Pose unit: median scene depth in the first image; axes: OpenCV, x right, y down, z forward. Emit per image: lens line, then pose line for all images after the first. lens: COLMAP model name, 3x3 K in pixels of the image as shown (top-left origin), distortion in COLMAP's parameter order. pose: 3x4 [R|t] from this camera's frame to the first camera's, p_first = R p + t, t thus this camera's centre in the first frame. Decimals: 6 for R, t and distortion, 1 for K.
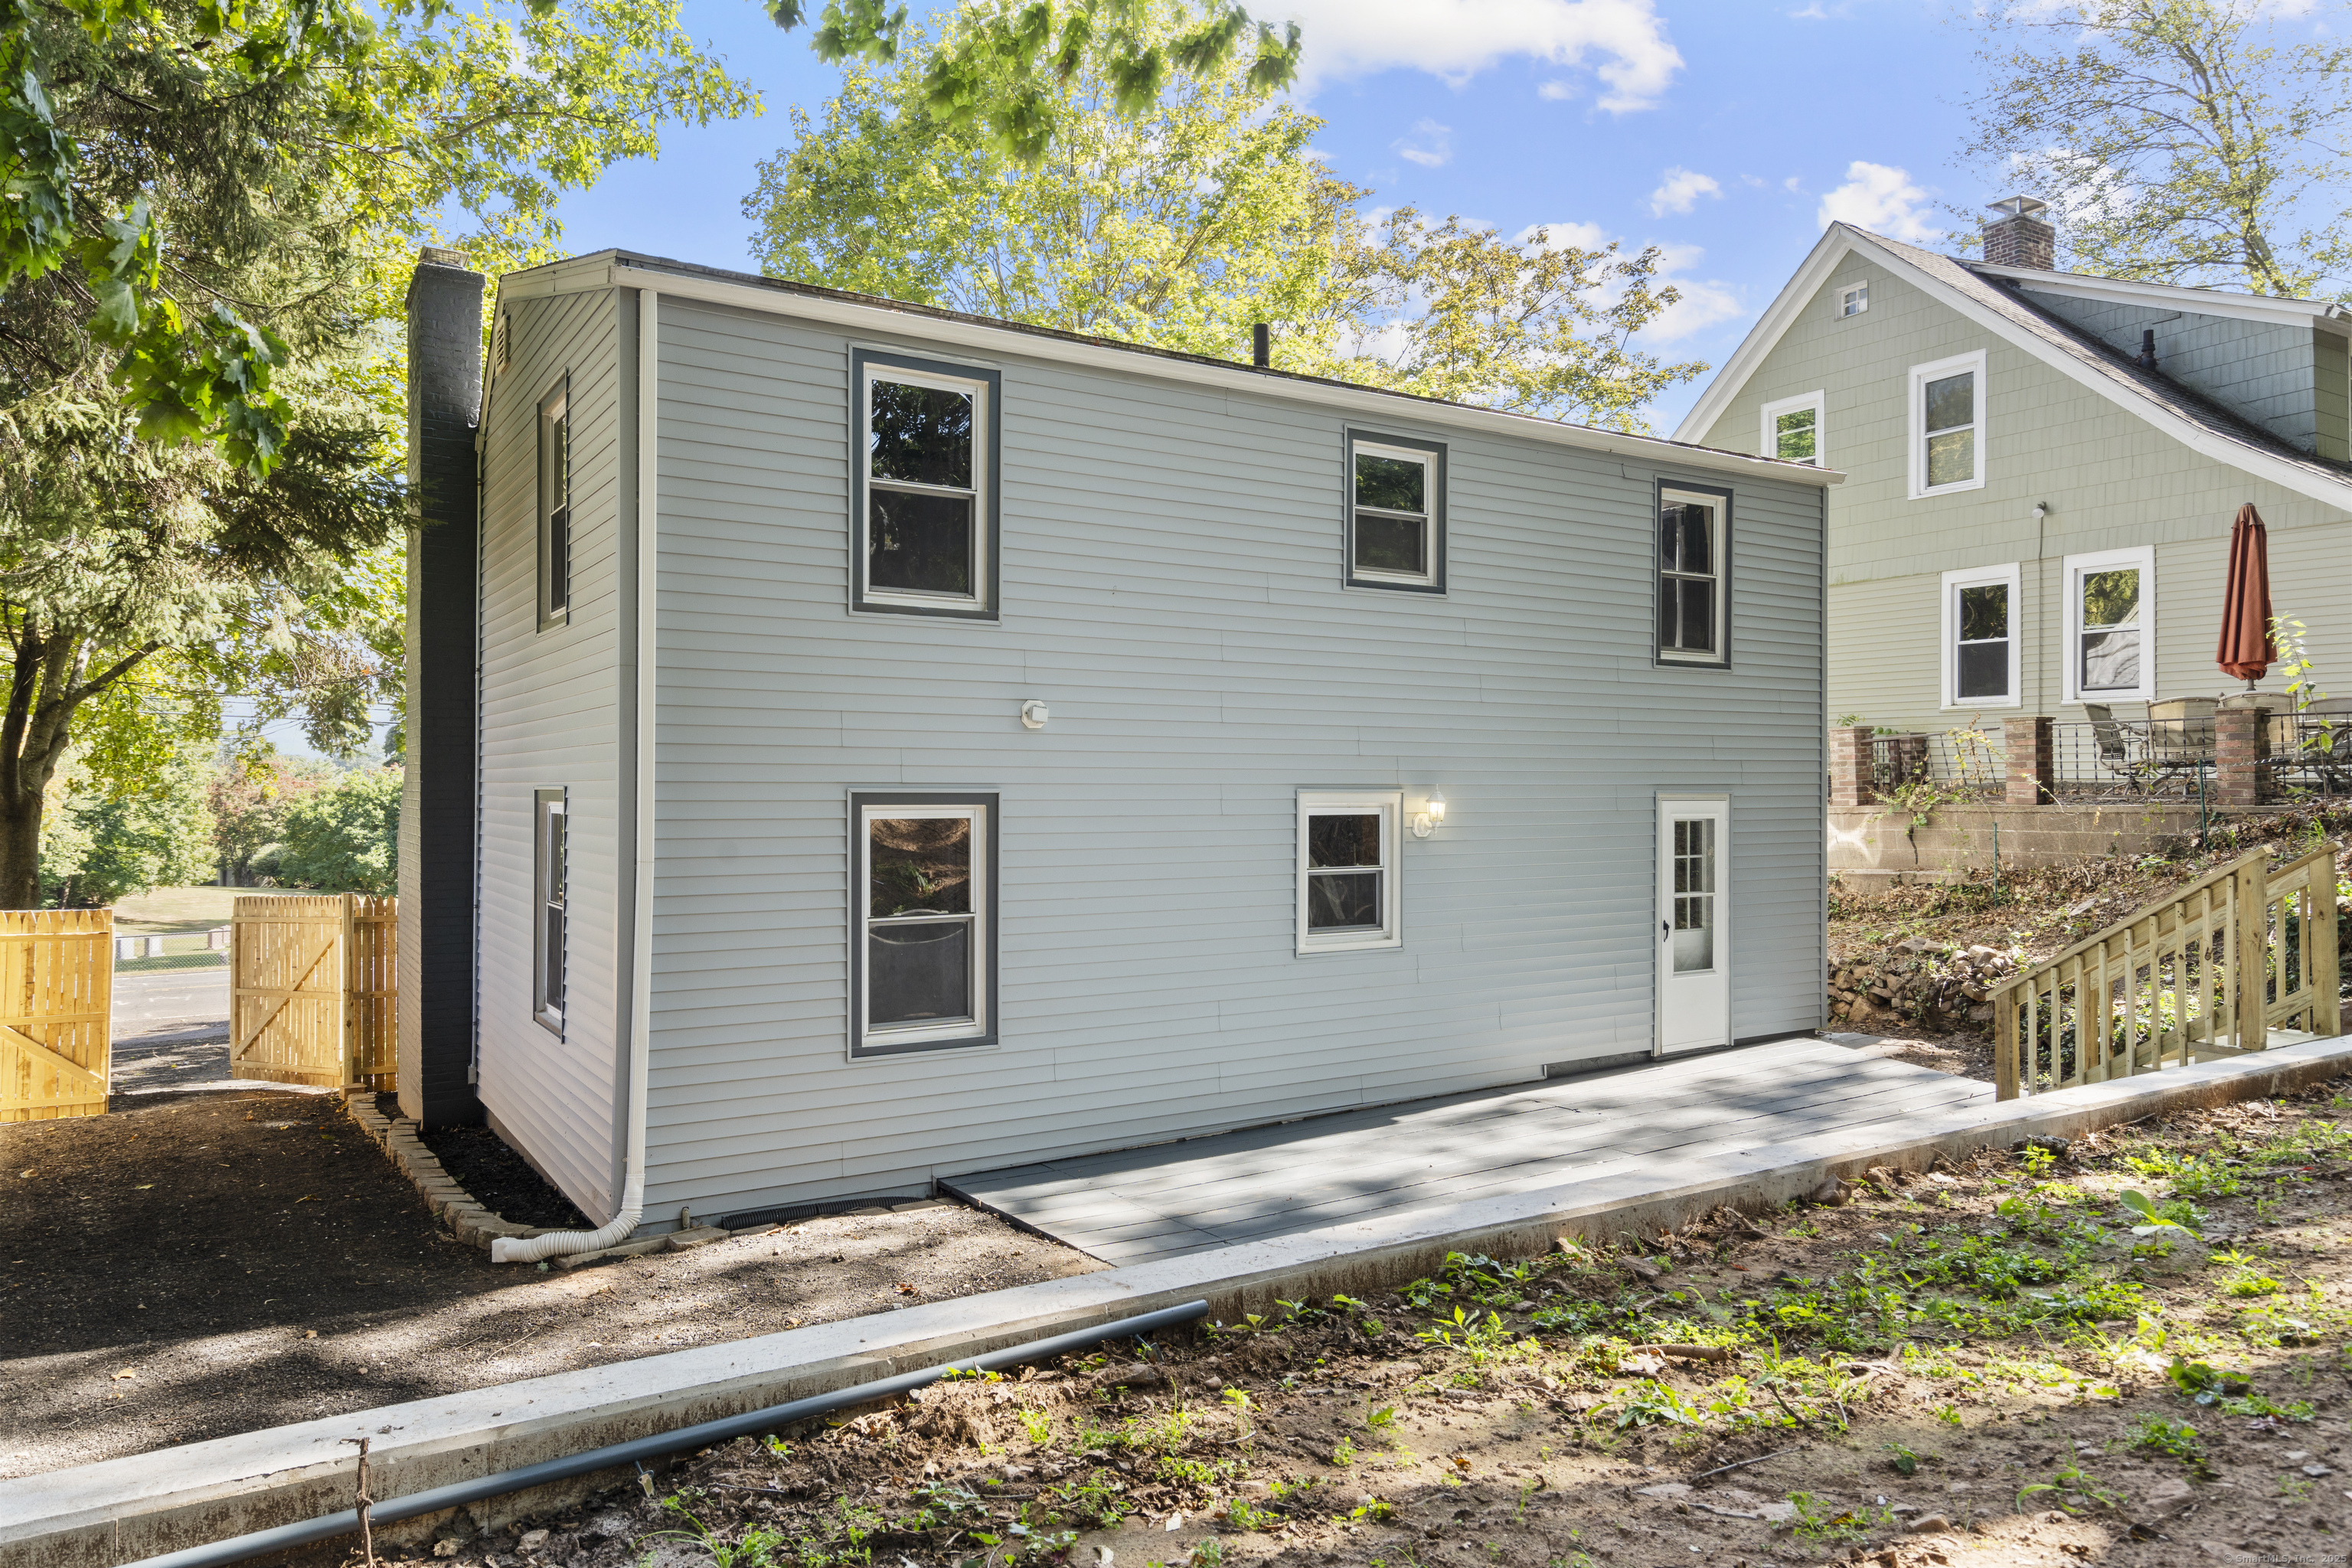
lens RADIAL K [[1509.9, 0, 1166.4], [0, 1509.9, 786.8], [0, 0, 1]] dist [0.004856, -0.001753]
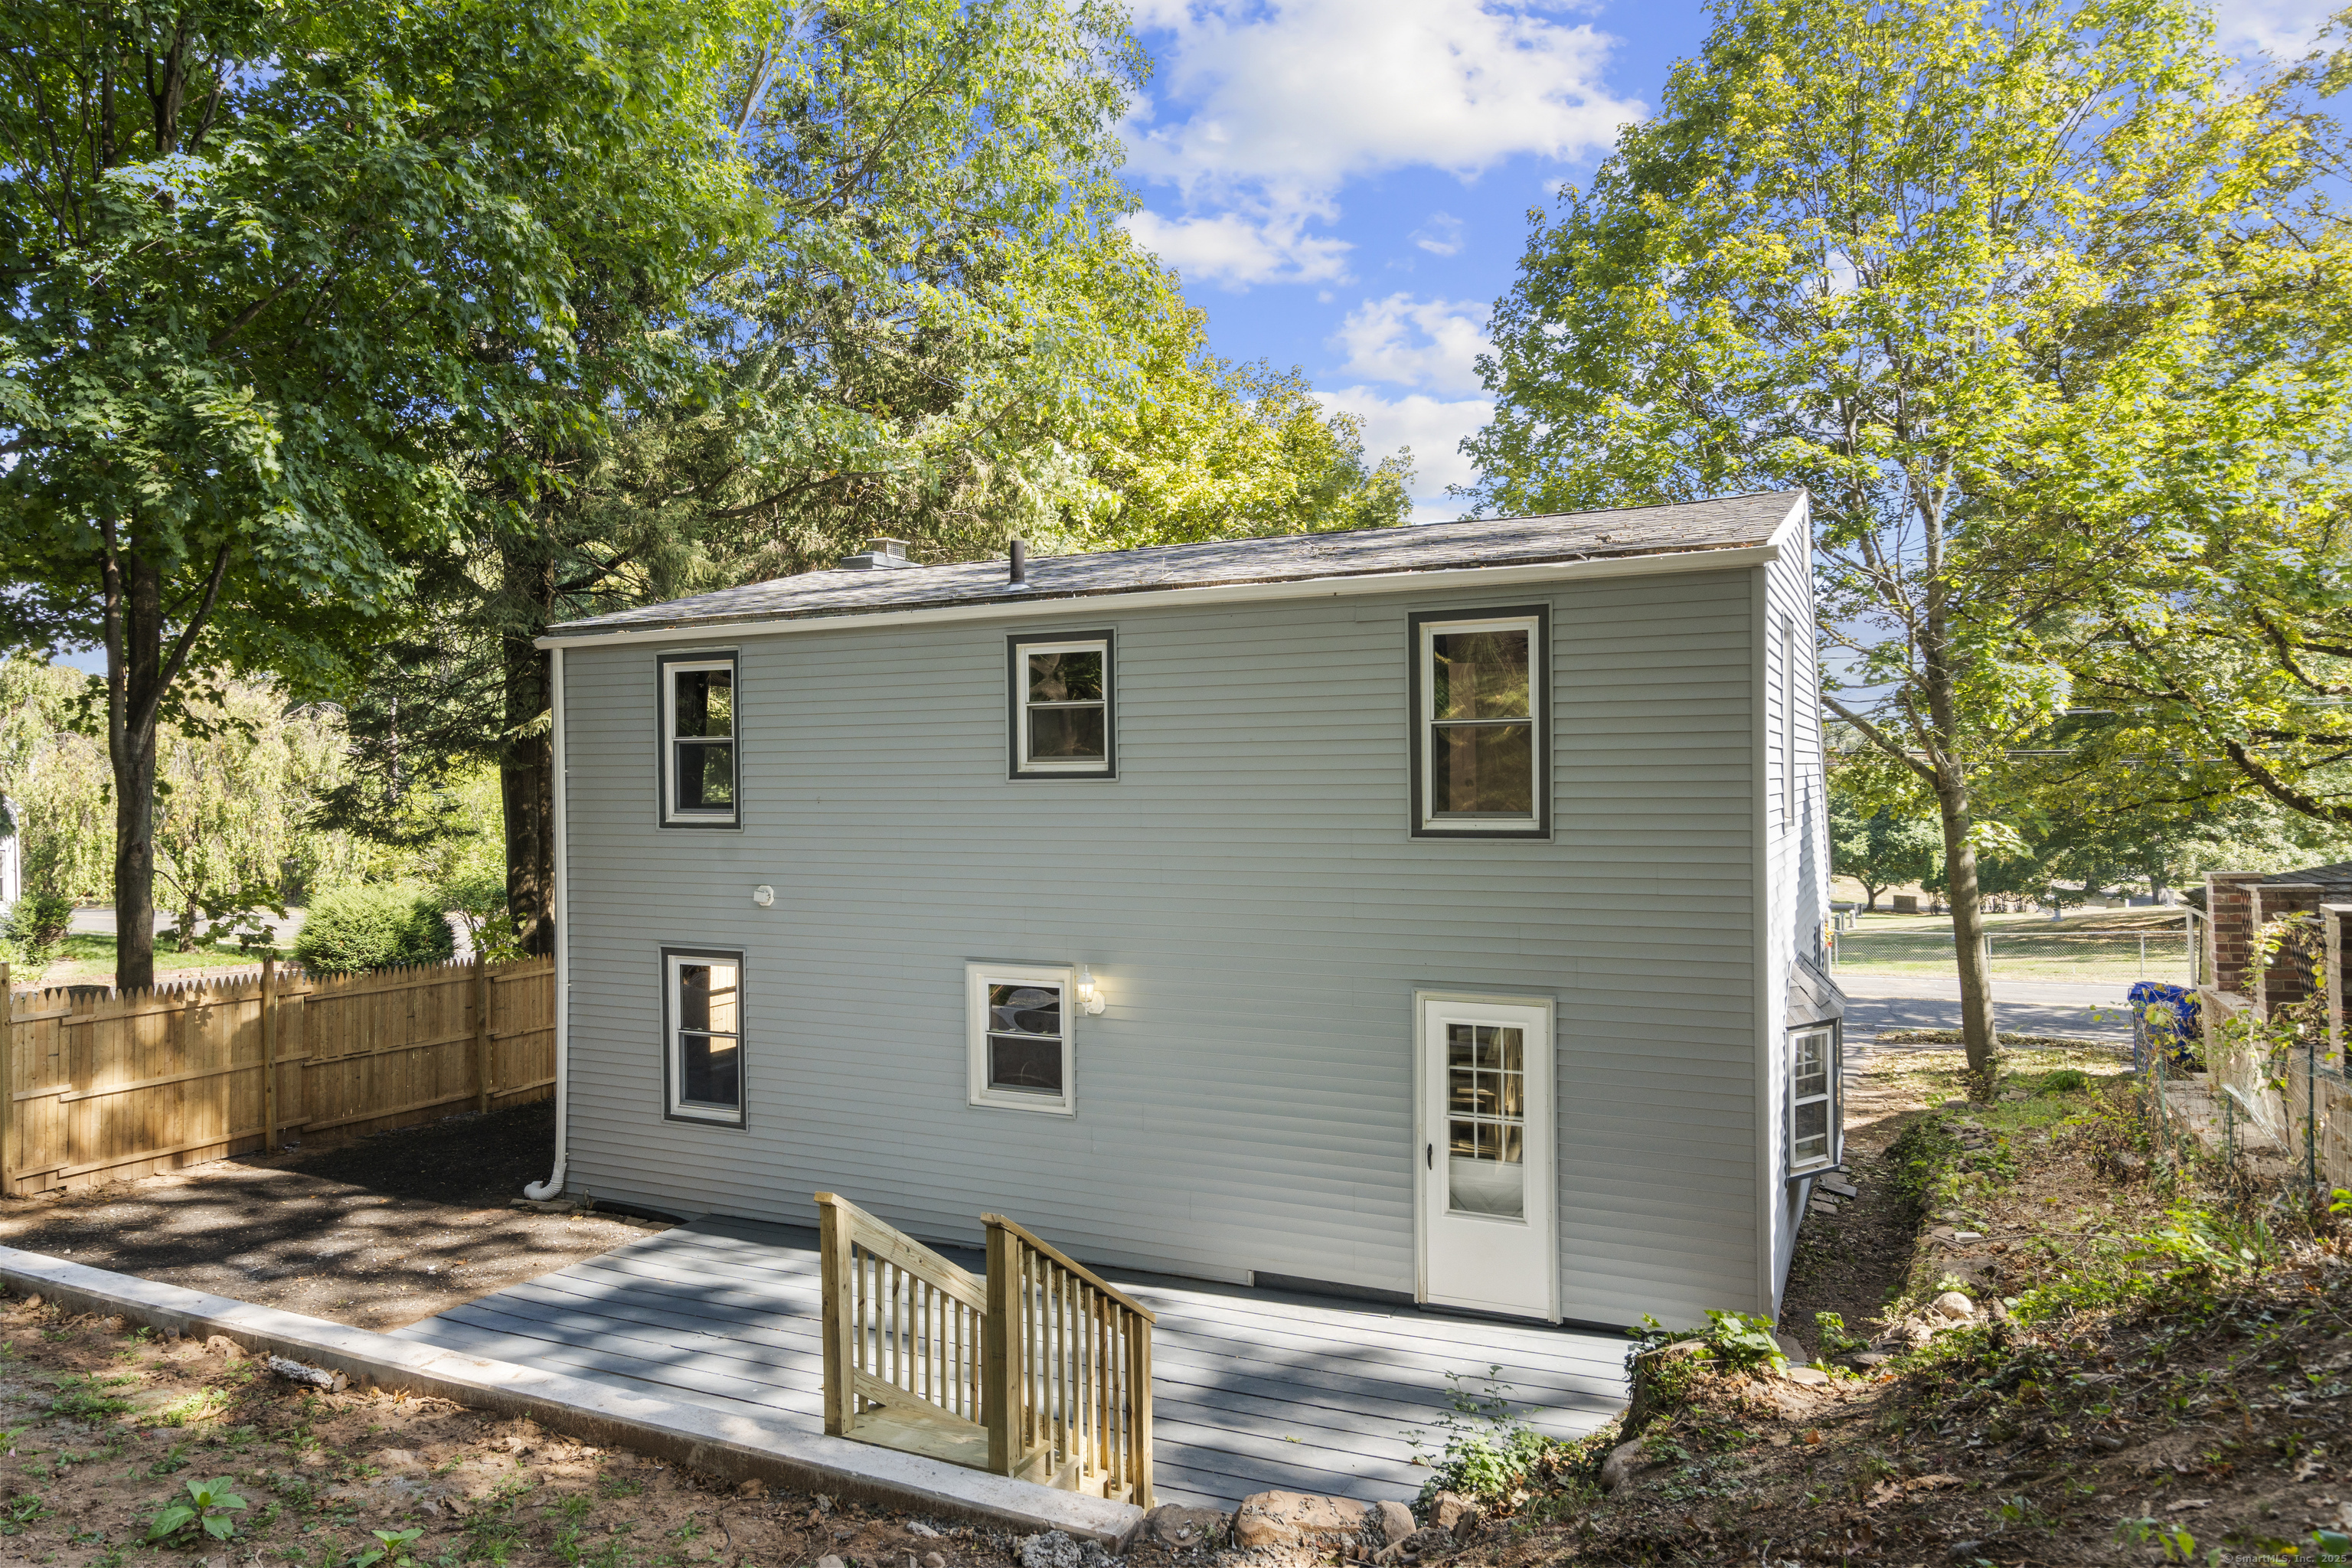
lens RADIAL K [[1455.7, 0, 1179.3], [0, 1455.7, 780.0], [0, 0, 1]] dist [0.000041, 0.001021]
pose [[0.549474, -0.004012, -0.835501, 1.017347], [0.012303, 0.999919, 0.003290, -0.127512], [0.835420, -0.012087, 0.549479, 0.493106]]
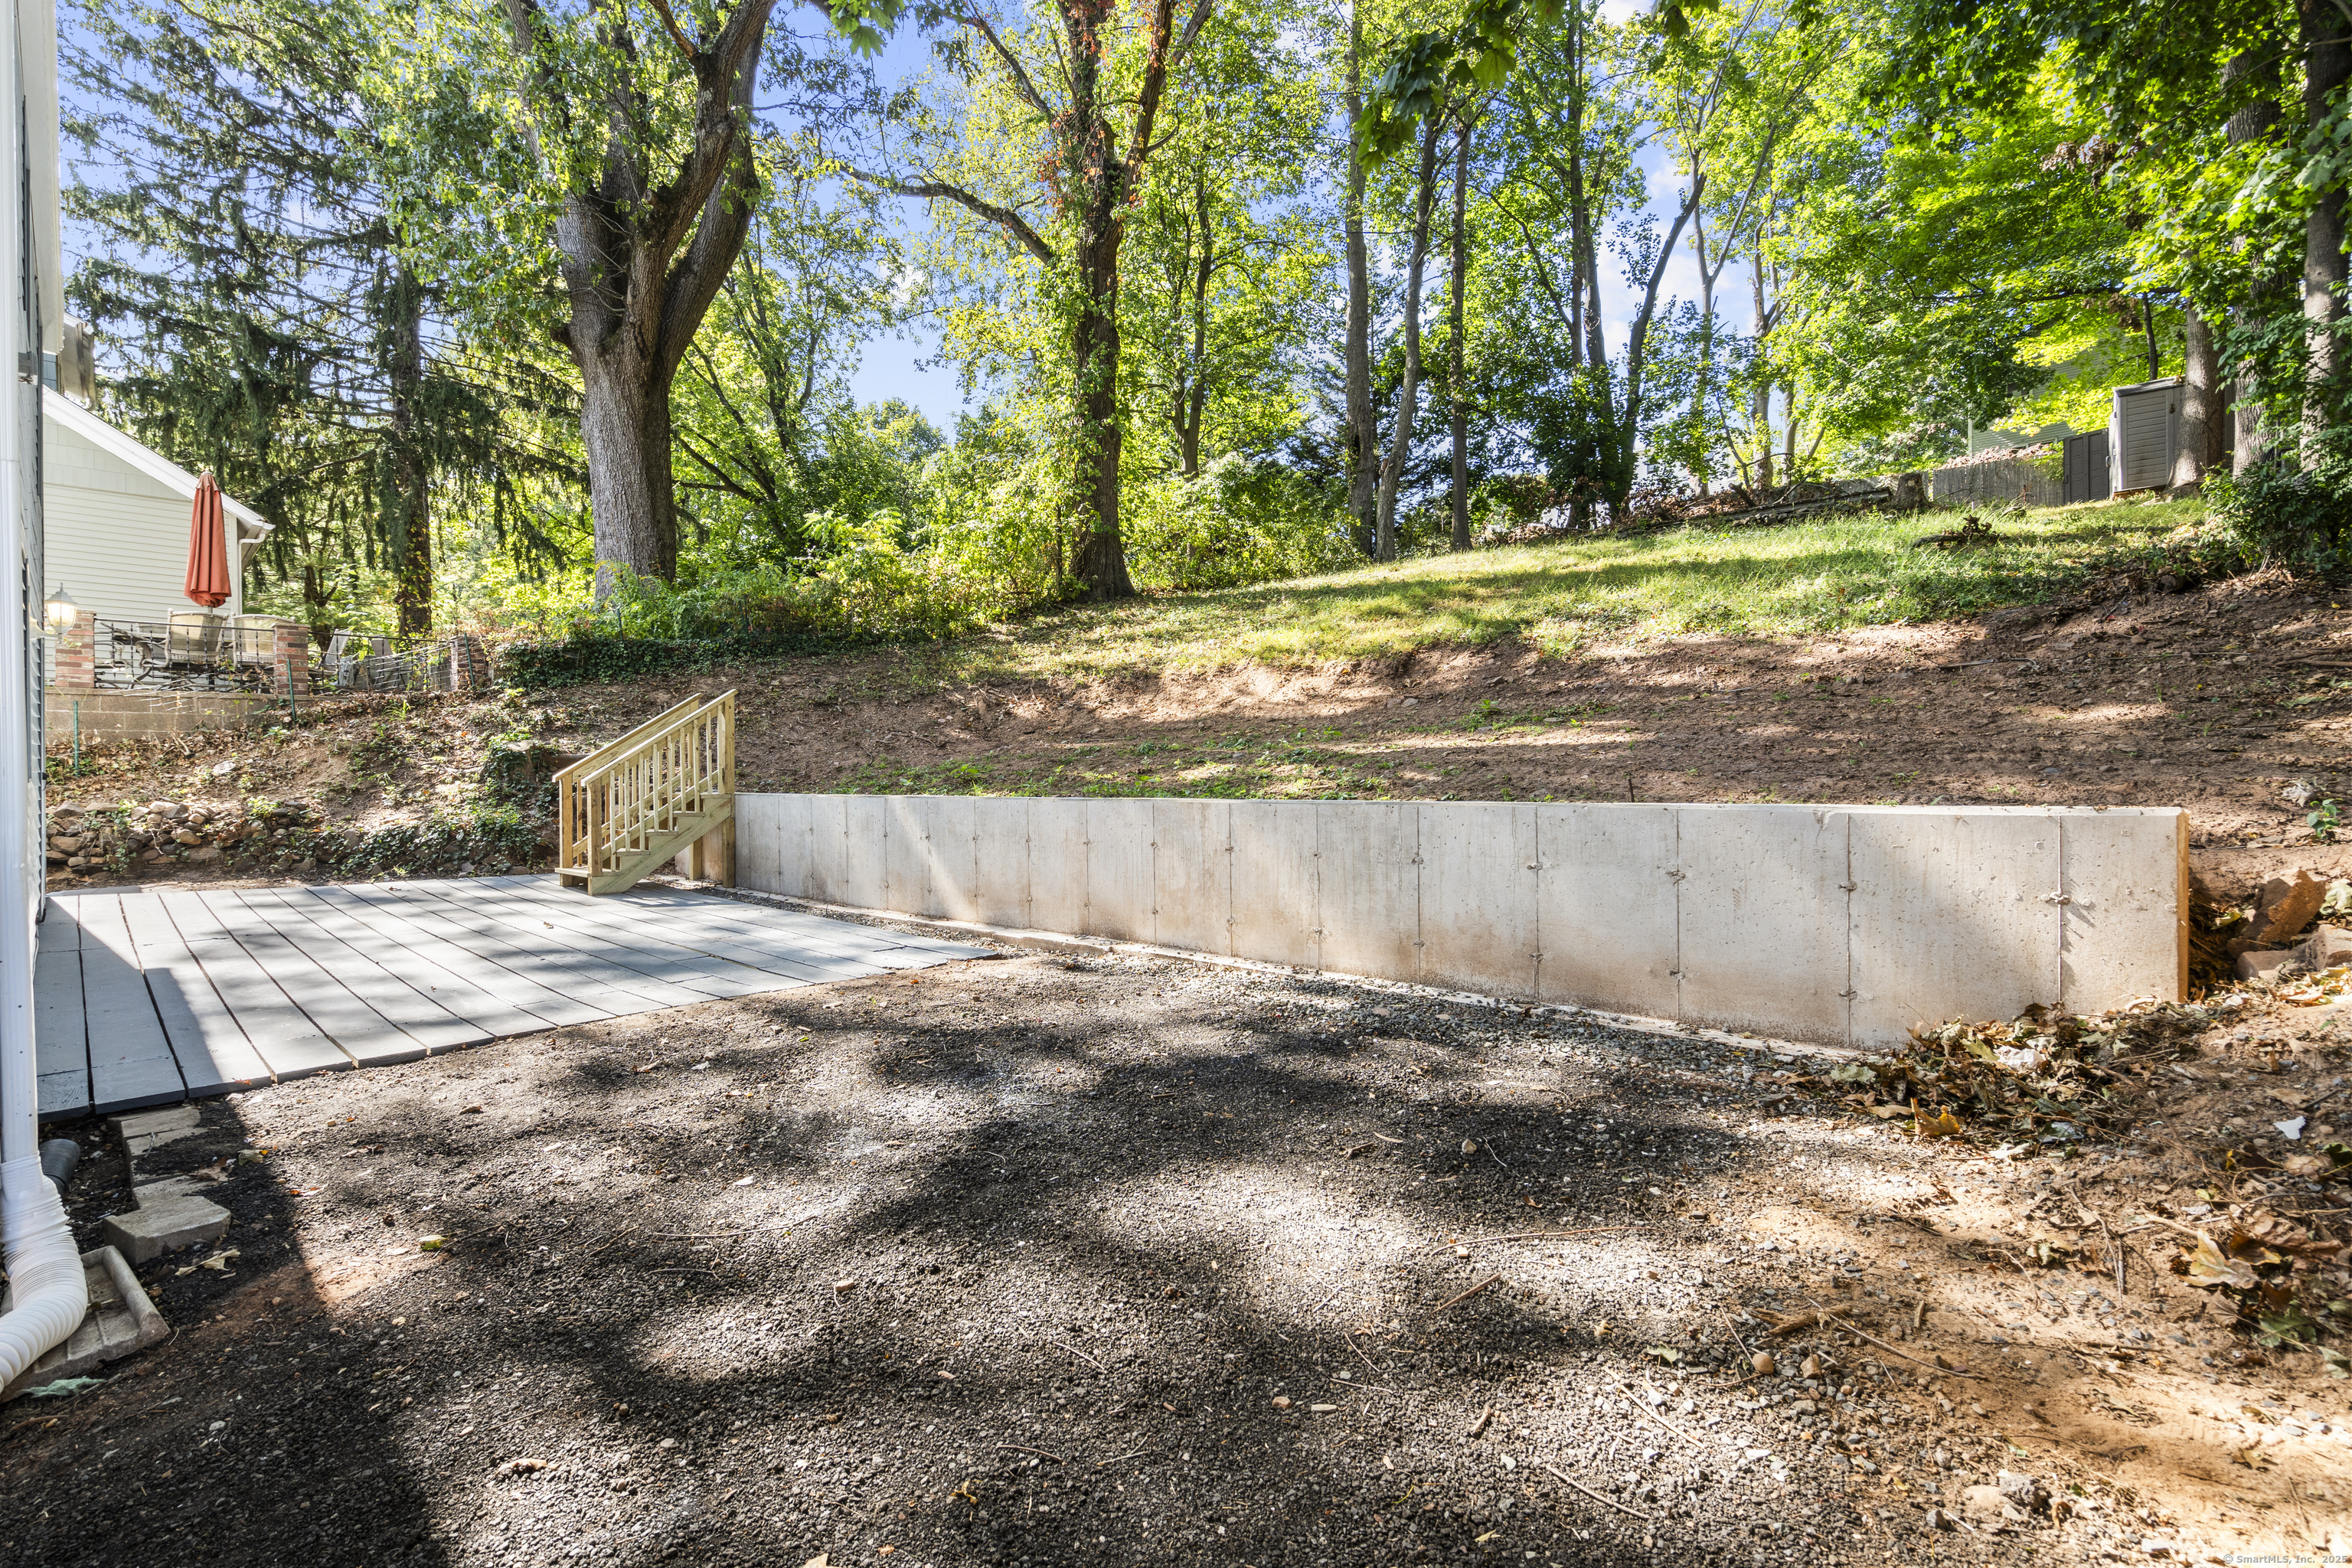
lens RADIAL K [[1079.1, 0, 1172.1], [0, 1079.1, 781.6], [0, 0, 1]] dist [0.002211, -0.000667]
pose [[-0.234743, -0.005818, 0.972040, -0.545644], [0.000085, 0.999982, 0.006006, 0.104973], [-0.972057, 0.001493, -0.234739, 0.548376]]
